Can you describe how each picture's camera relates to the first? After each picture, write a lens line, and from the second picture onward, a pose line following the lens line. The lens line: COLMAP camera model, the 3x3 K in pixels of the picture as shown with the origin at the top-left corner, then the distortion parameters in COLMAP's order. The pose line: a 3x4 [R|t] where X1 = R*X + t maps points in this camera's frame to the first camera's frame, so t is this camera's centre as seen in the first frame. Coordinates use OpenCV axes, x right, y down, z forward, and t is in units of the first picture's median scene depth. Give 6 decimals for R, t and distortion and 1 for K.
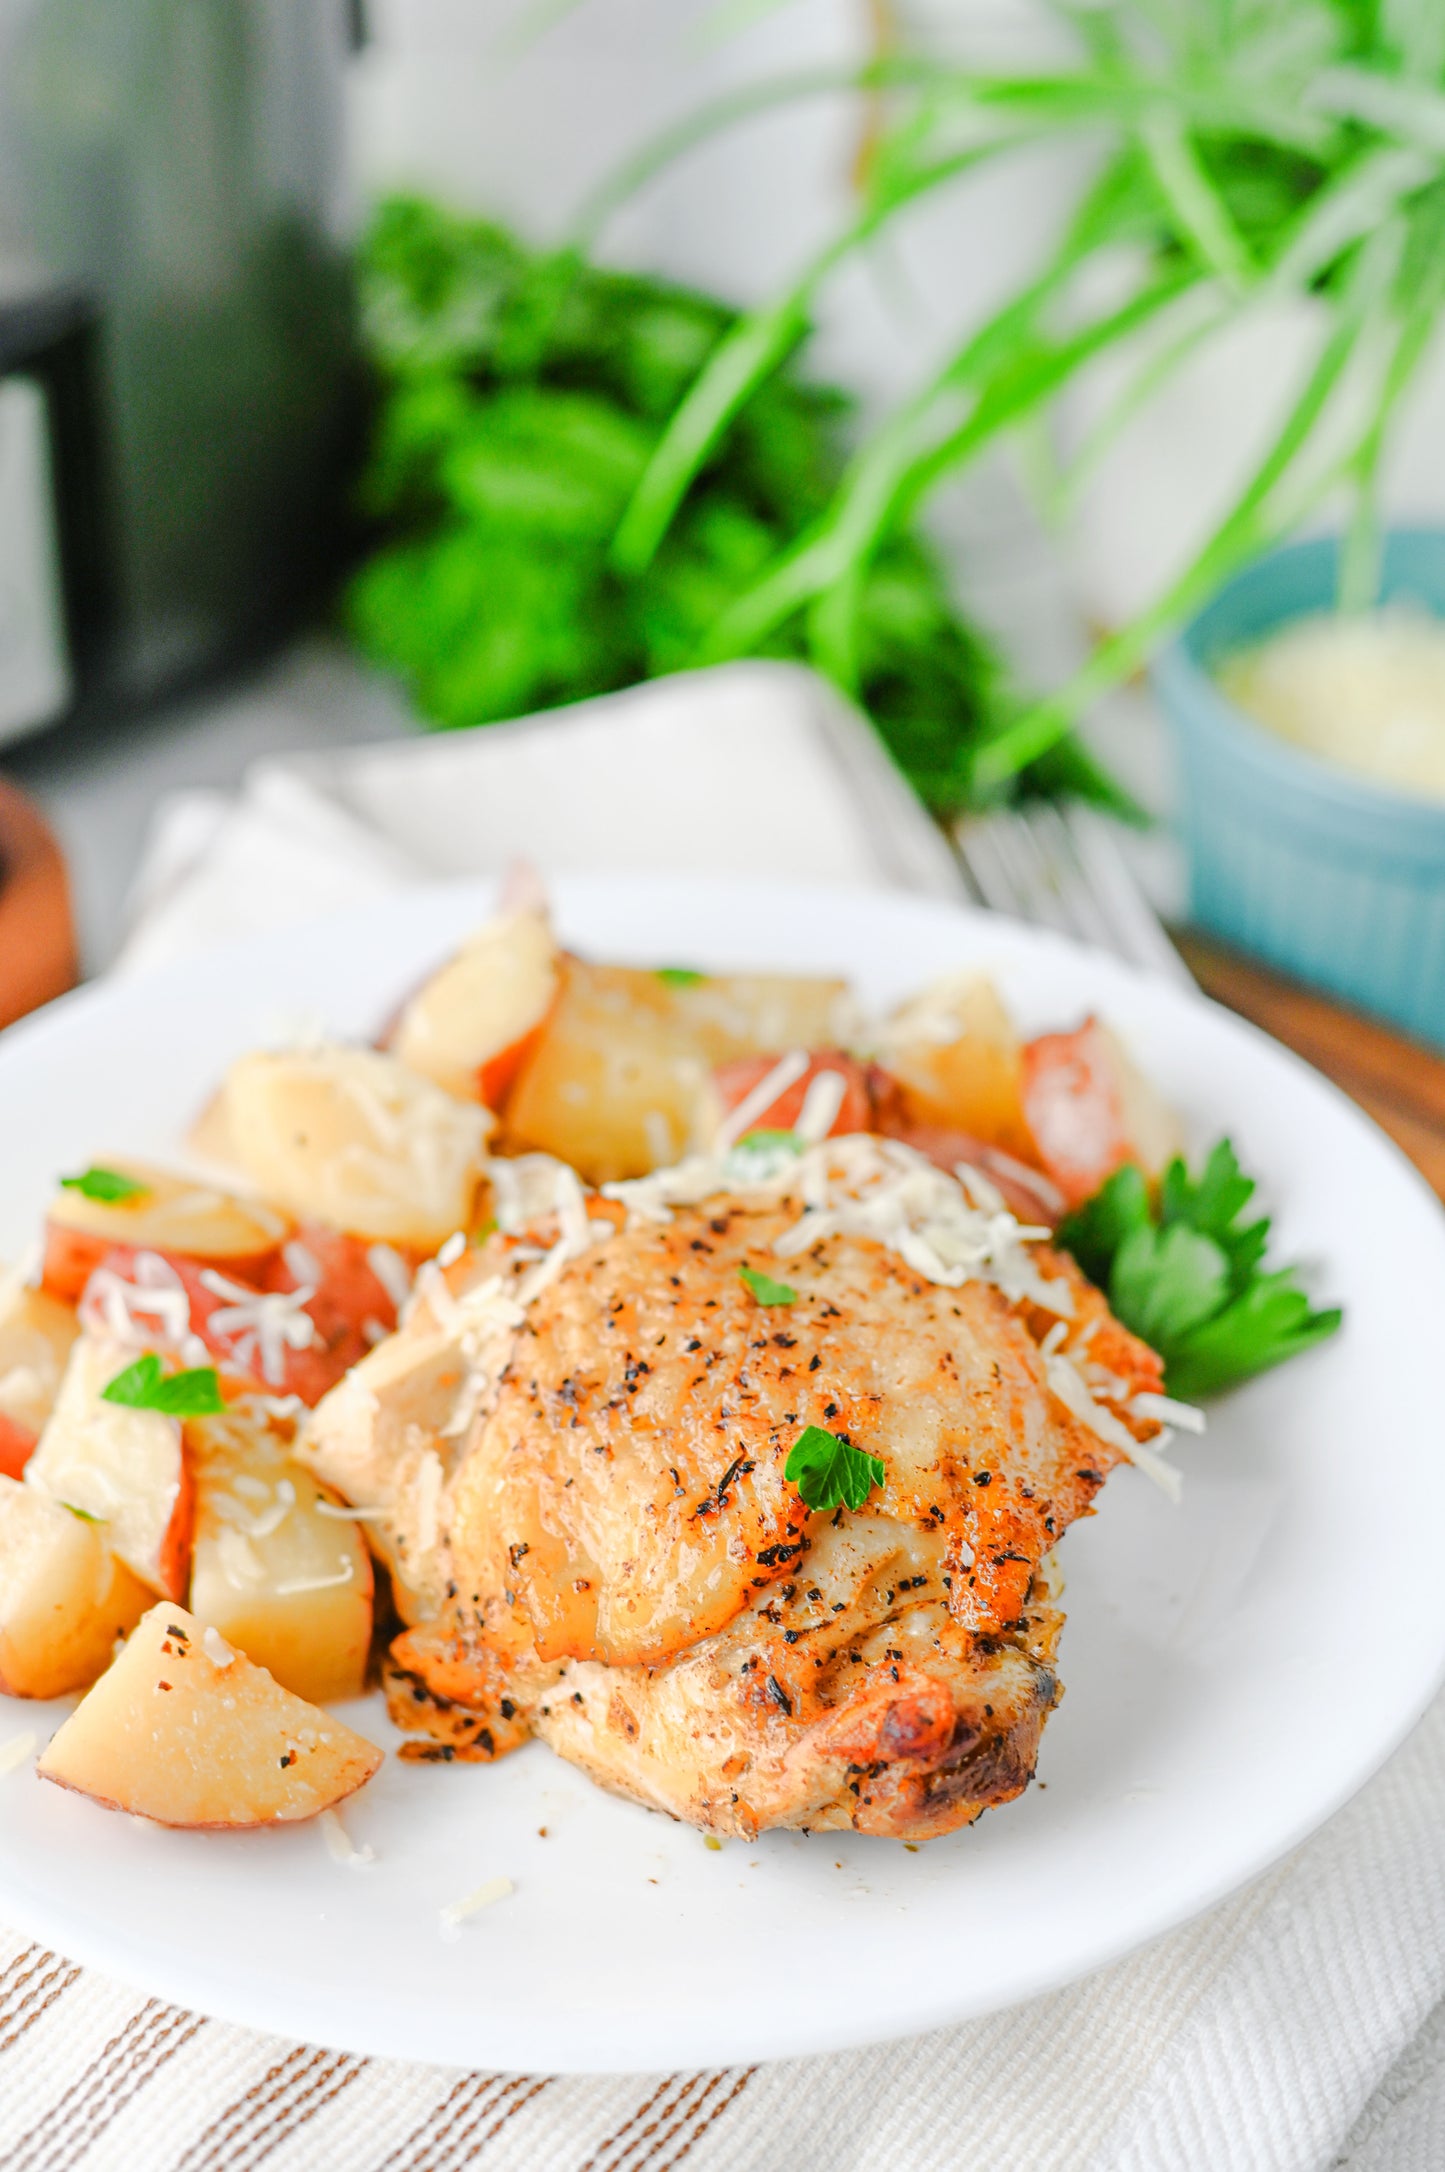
lens RADIAL K [[3486.9, 0, 722.5], [0, 3486.9, 1086.0], [0, 0, 1]] dist [-0.149458, -0.029974]
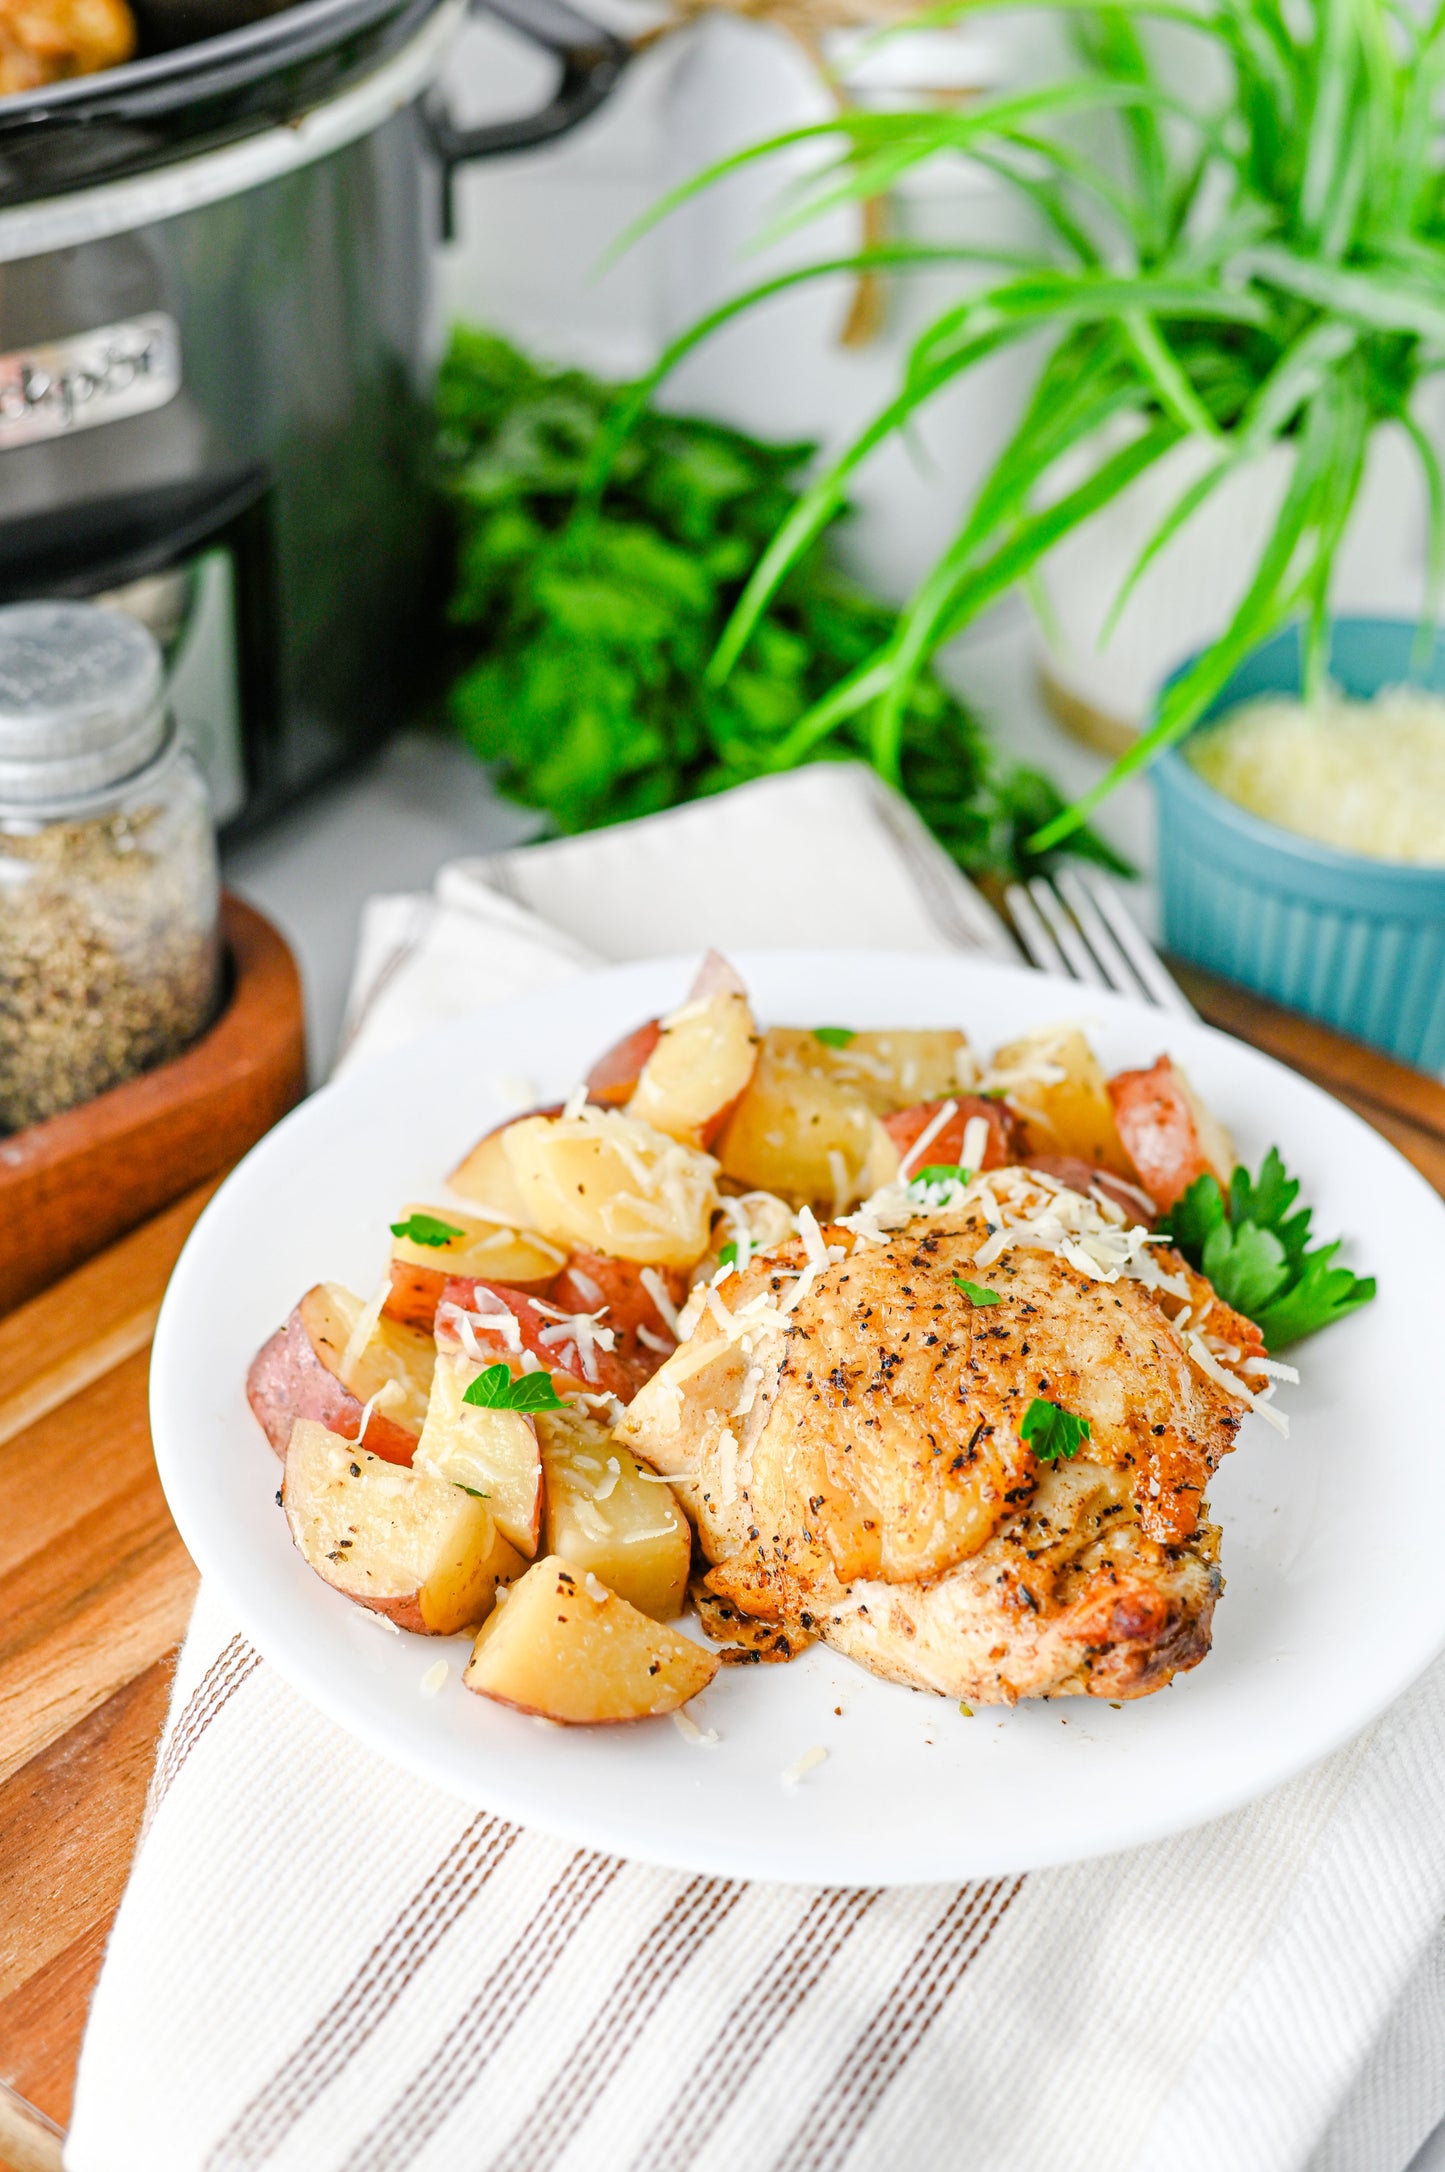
lens RADIAL K [[3384.2, 0, 722.5], [0, 3384.2, 1086.0], [0, 0, 1]] dist [-0.142976, 0.034174]
pose [[0.995859, -0.042452, 0.080386, -0.193602], [0.040234, 0.998769, 0.029018, -0.065116], [-0.081519, -0.025663, 0.996341, -0.285684]]
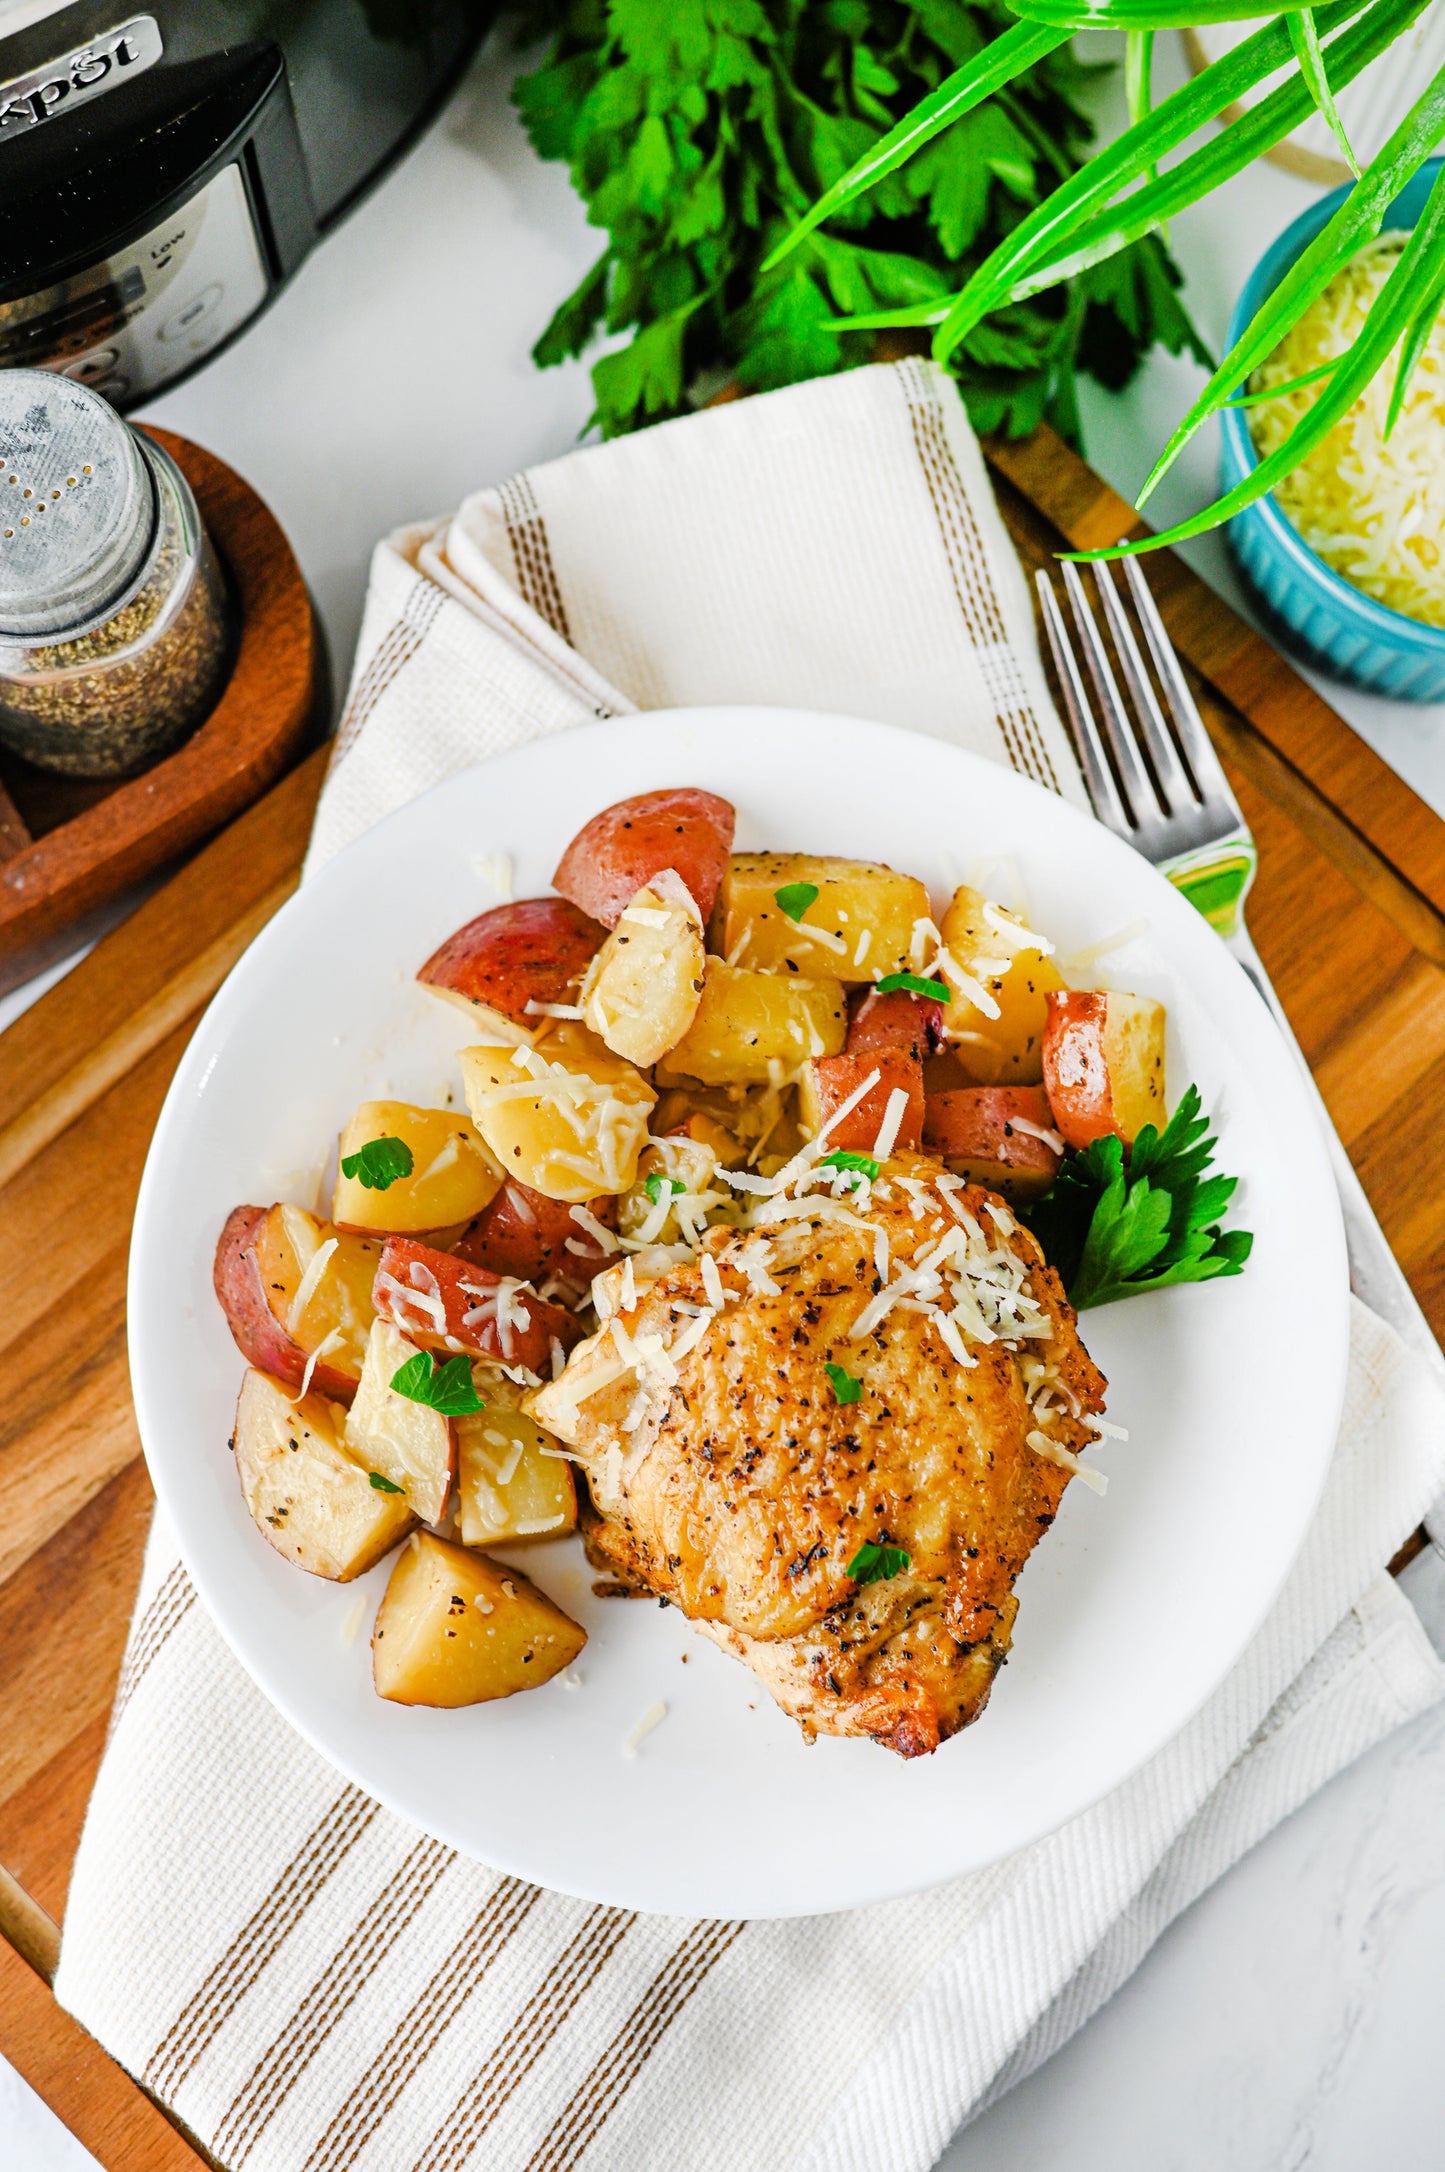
lens RADIAL K [[3345.8, 0, 722.5], [0, 3345.8, 1086.0], [0, 0, 1]] dist [-0.138986, 0.062612]
pose [[0.999113, 0.042113, 0.000113, -0.046486], [-0.030975, 0.733049, 0.679470, -1.055303], [0.028532, -0.678870, 0.733704, 0.042983]]
